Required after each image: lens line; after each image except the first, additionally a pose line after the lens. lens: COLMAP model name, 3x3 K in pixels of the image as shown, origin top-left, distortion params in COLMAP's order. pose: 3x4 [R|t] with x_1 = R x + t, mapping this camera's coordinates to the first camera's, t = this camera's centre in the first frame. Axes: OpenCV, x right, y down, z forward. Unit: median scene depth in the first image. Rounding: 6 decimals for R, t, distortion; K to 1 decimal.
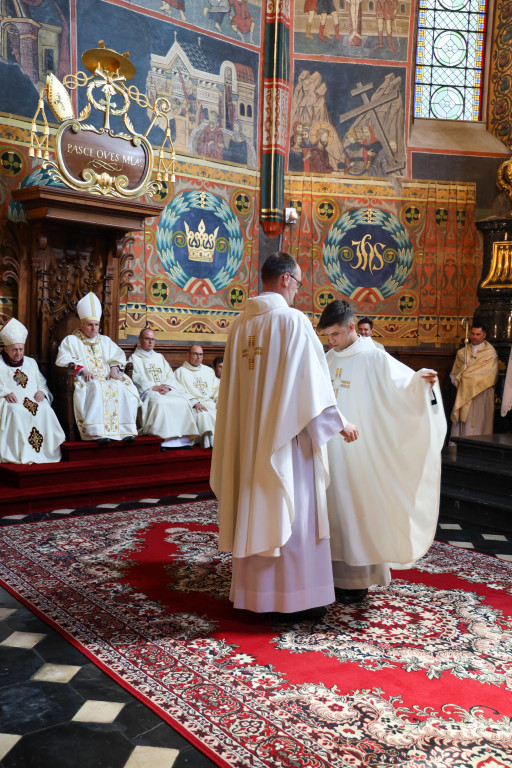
lens RADIAL K [[727.2, 0, 252.6], [0, 727.2, 380.1], [0, 0, 1]] dist [-0.011404, 0.122438]
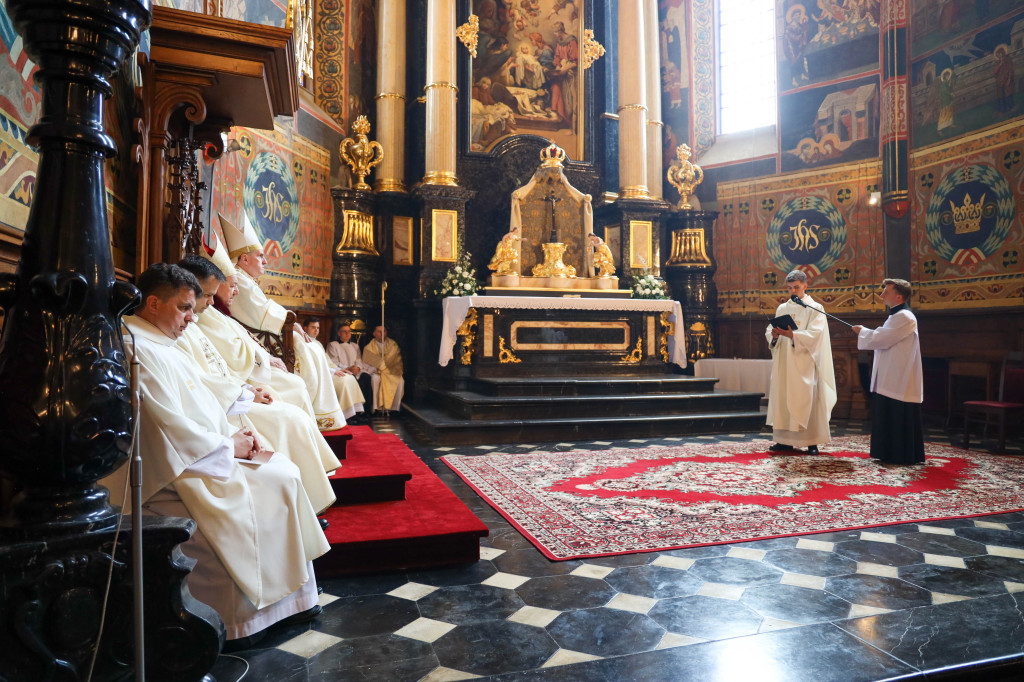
lens RADIAL K [[693.2, 0, 517.7], [0, 693.2, 339.1], [0, 0, 1]] dist [-0.102631, 0.073066]
pose [[0.346413, -0.026730, 0.937701, -0.568935], [0.053657, 0.998522, 0.008642, 0.004601], [-0.936546, 0.047320, 0.347335, 0.452532]]
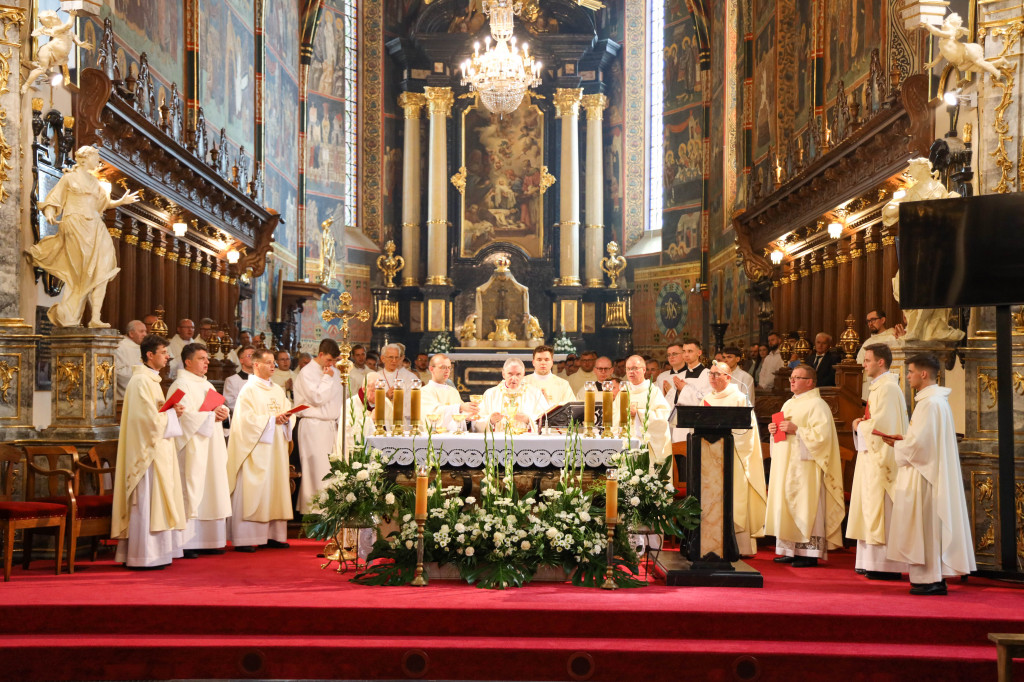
lens RADIAL K [[1376.1, 0, 513.2], [0, 1376.1, 342.7], [0, 0, 1]] dist [0.039179, 0.028297]
pose [[0.596479, 0.003627, 0.802620, -2.314505], [0.050345, 0.997852, -0.041924, 0.074238], [-0.801048, 0.065414, 0.595015, -1.333158]]
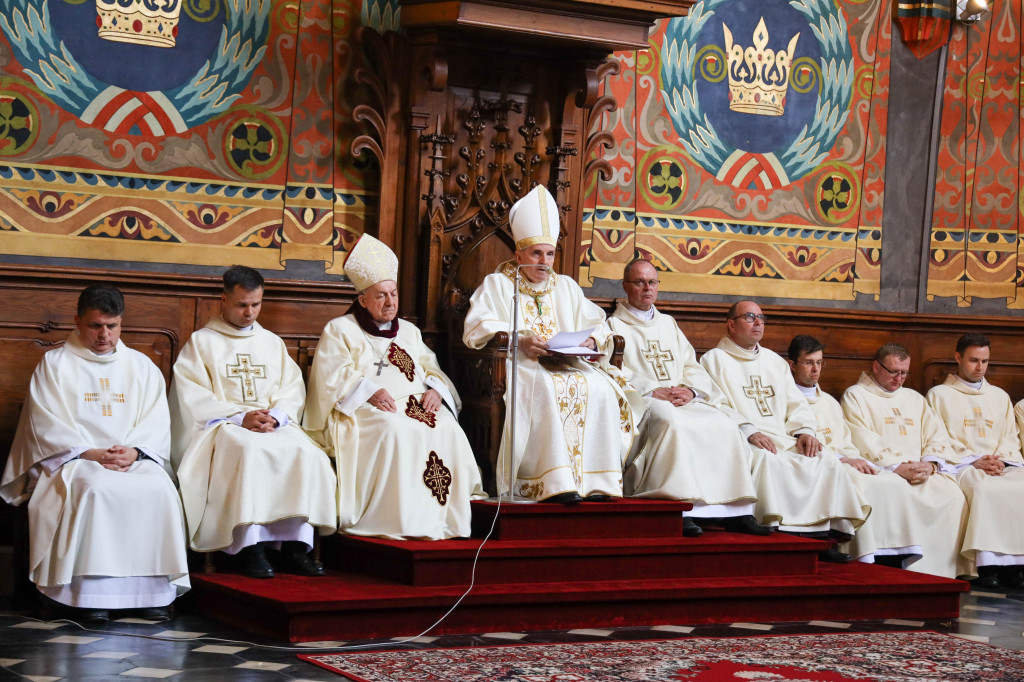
lens RADIAL K [[2012.1, 0, 506.4], [0, 2012.1, 341.1], [0, 0, 1]] dist [0.271521, 0.246447]
pose [[0.991714, 0.015944, -0.127474, -0.060727], [-0.021627, 0.998827, -0.043324, 0.028873], [0.126634, 0.045722, 0.990895, -0.217261]]
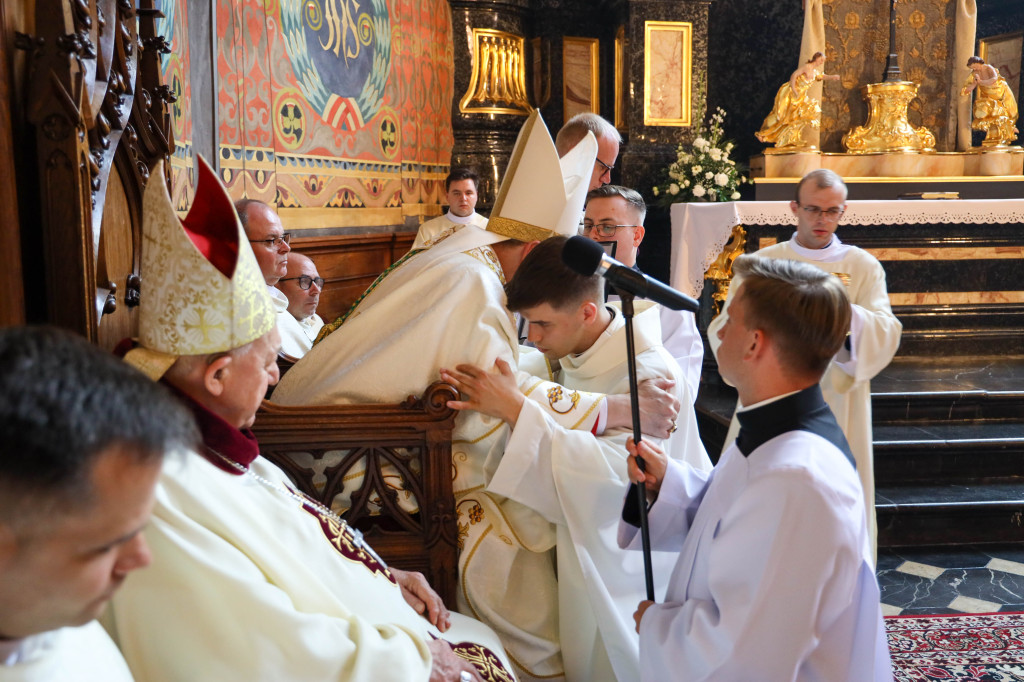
lens RADIAL K [[993.7, 0, 515.5], [0, 993.7, 343.6], [0, 0, 1]] dist [-0.000618, 0.107503]
pose [[0.492237, -0.145353, 0.858239, -0.359610], [0.062455, 0.989316, 0.131732, -0.053745], [-0.868218, -0.011241, 0.496056, 0.638534]]
